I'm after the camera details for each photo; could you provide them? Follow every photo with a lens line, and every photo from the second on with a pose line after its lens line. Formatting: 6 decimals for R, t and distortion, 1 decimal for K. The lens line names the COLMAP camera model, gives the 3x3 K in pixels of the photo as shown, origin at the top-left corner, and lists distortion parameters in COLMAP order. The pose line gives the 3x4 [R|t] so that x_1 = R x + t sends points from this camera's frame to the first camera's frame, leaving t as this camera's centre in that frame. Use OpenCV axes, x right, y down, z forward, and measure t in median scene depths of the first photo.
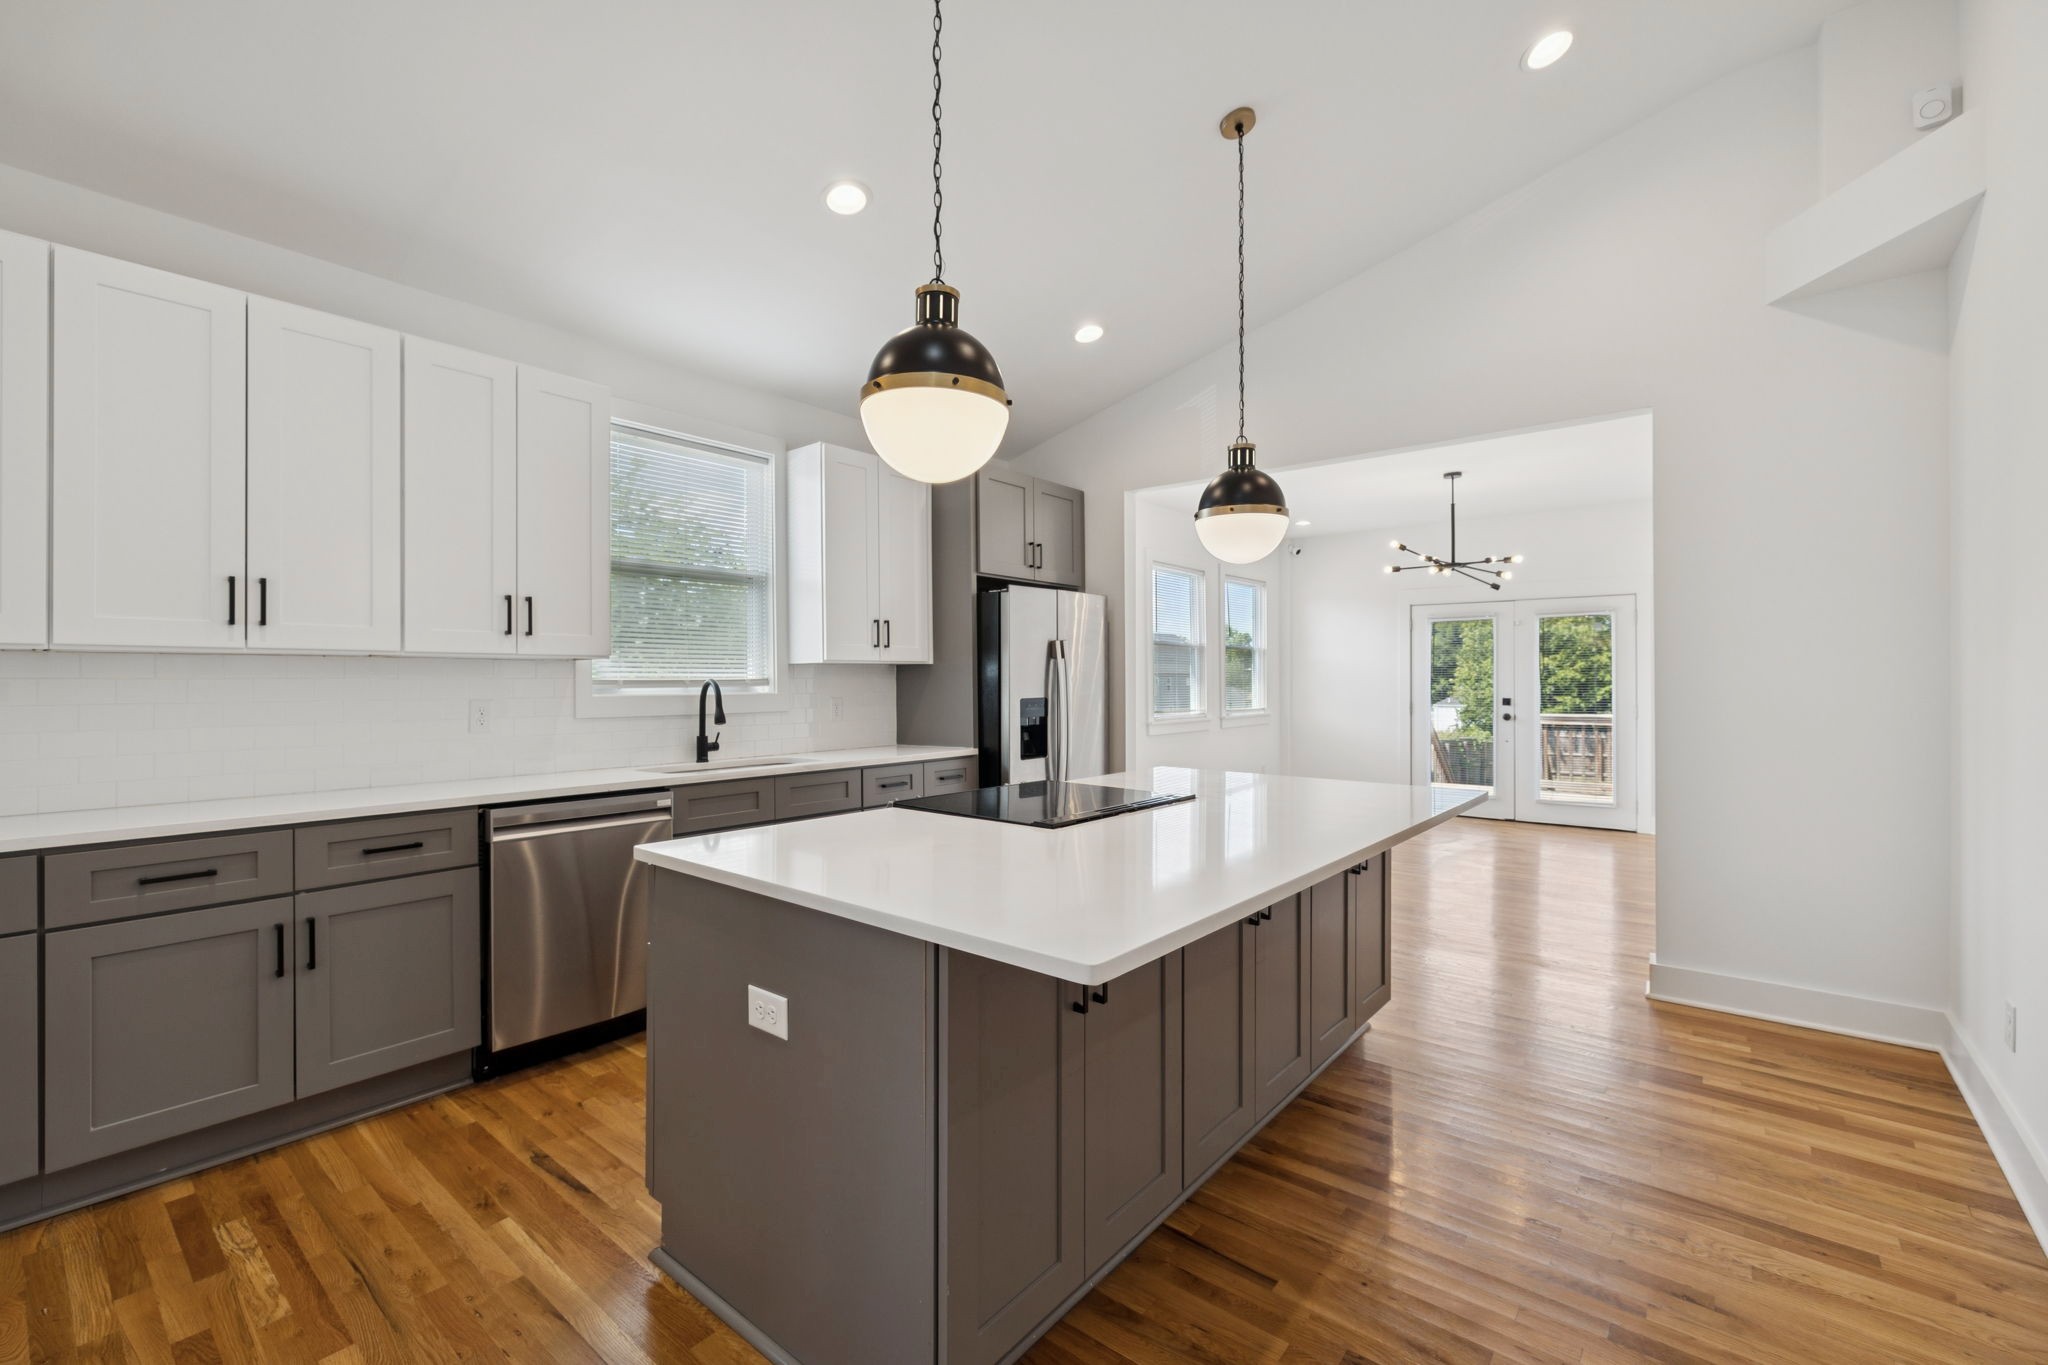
lens RADIAL K [[881.4, 0, 1024.0], [0, 881.4, 682.5], [0, 0, 1]] dist [-0.001014, -0.000228]
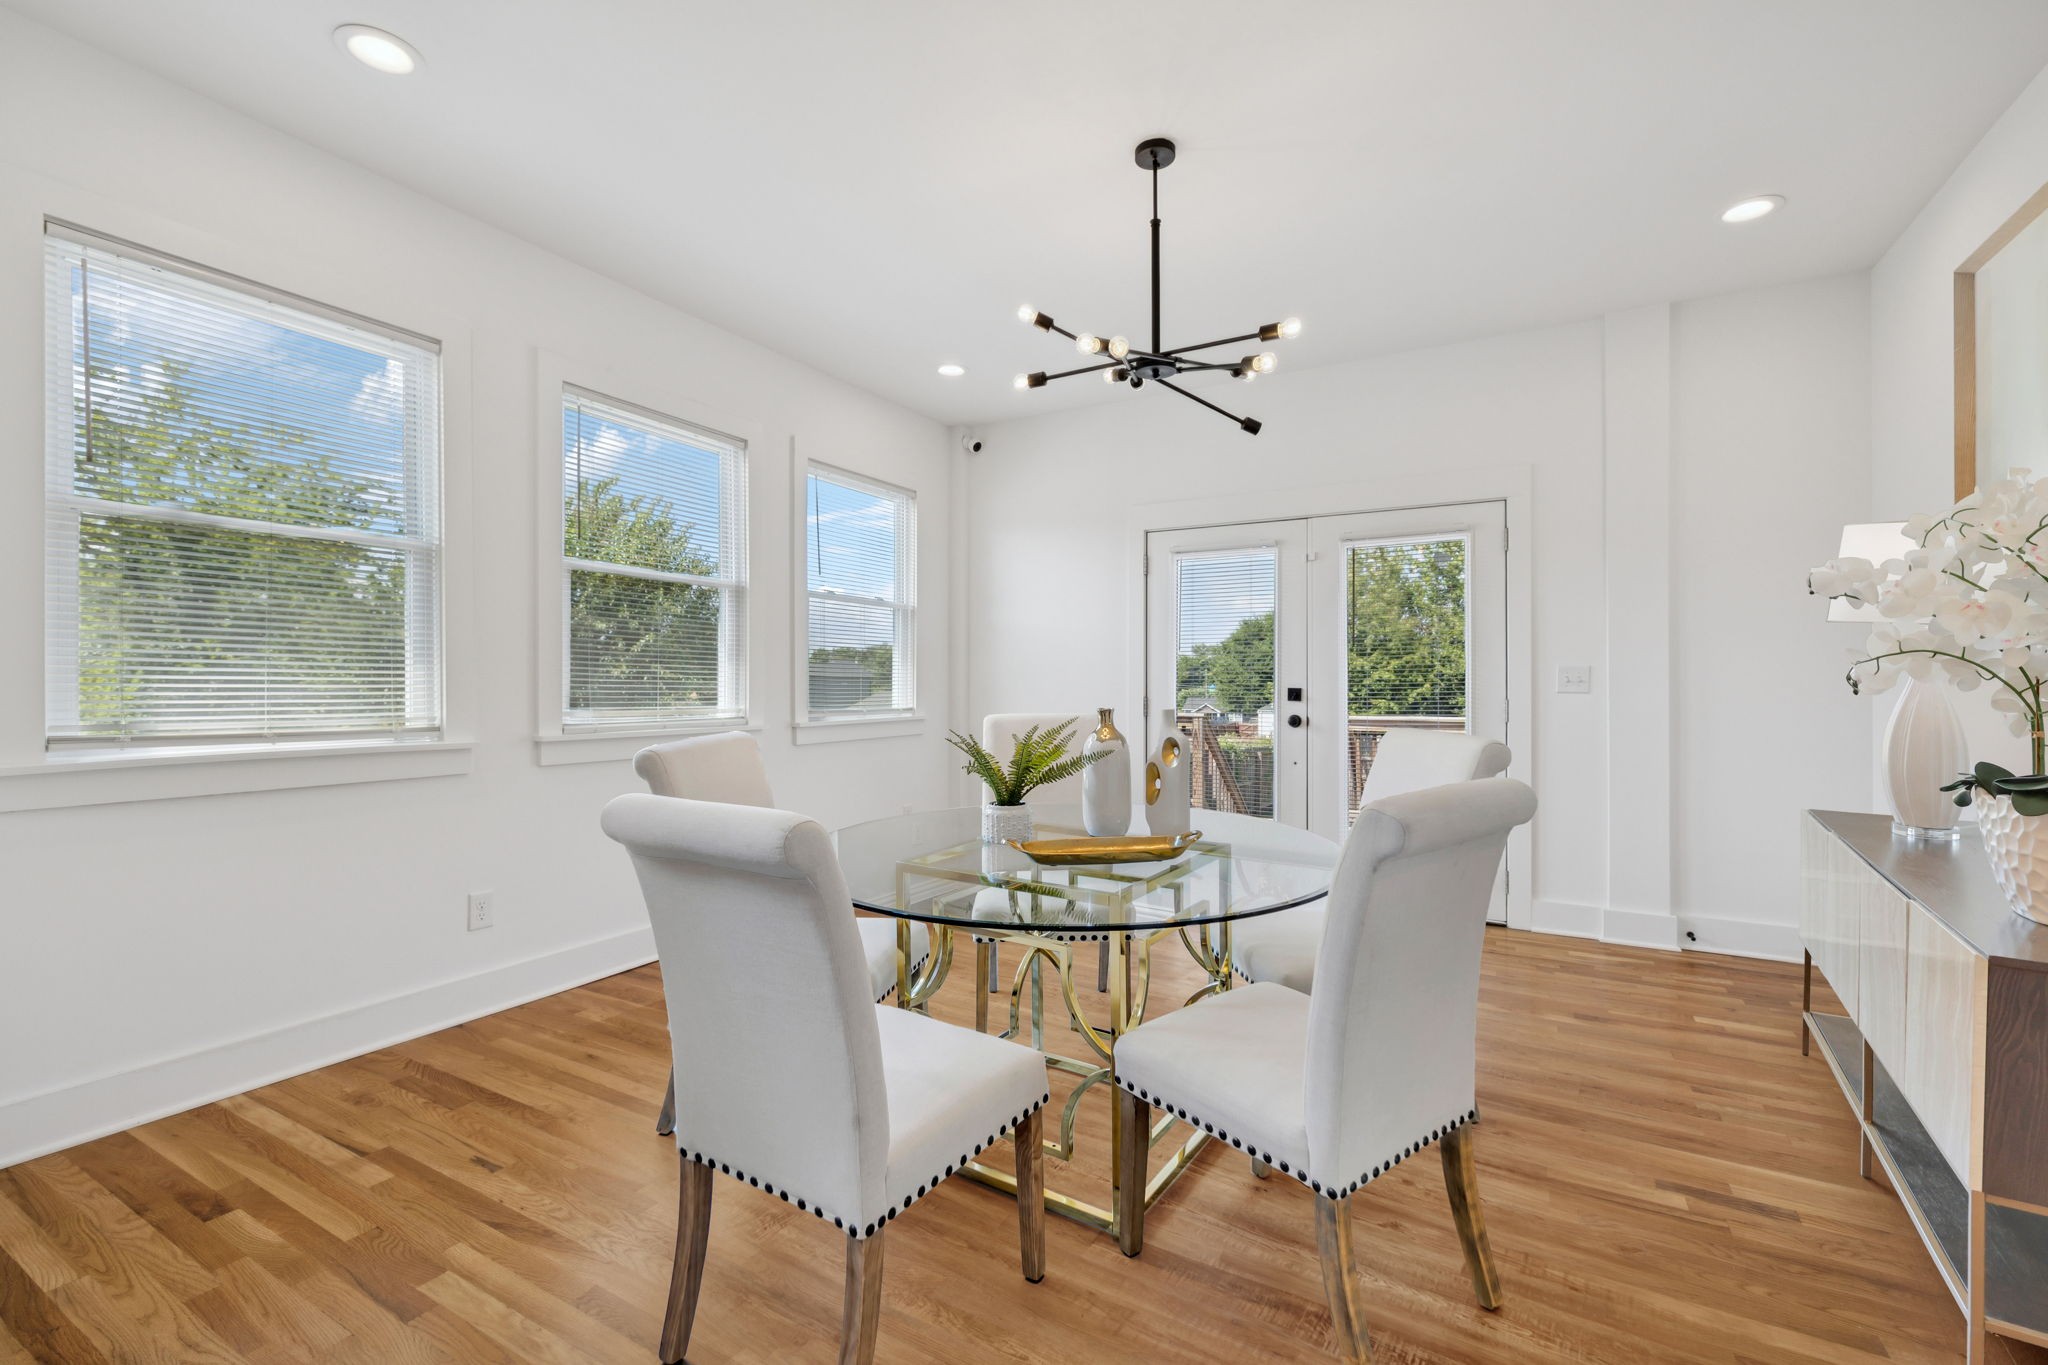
lens RADIAL K [[881.4, 0, 1024.0], [0, 881.4, 682.5], [0, 0, 1]] dist [-0.001014, -0.000228]
pose [[0.985757, 0.001734, 0.168168, 0.282239], [-0.000631, 0.999978, -0.006612, 0.018295], [-0.168176, 0.006412, 0.985736, 0.473760]]
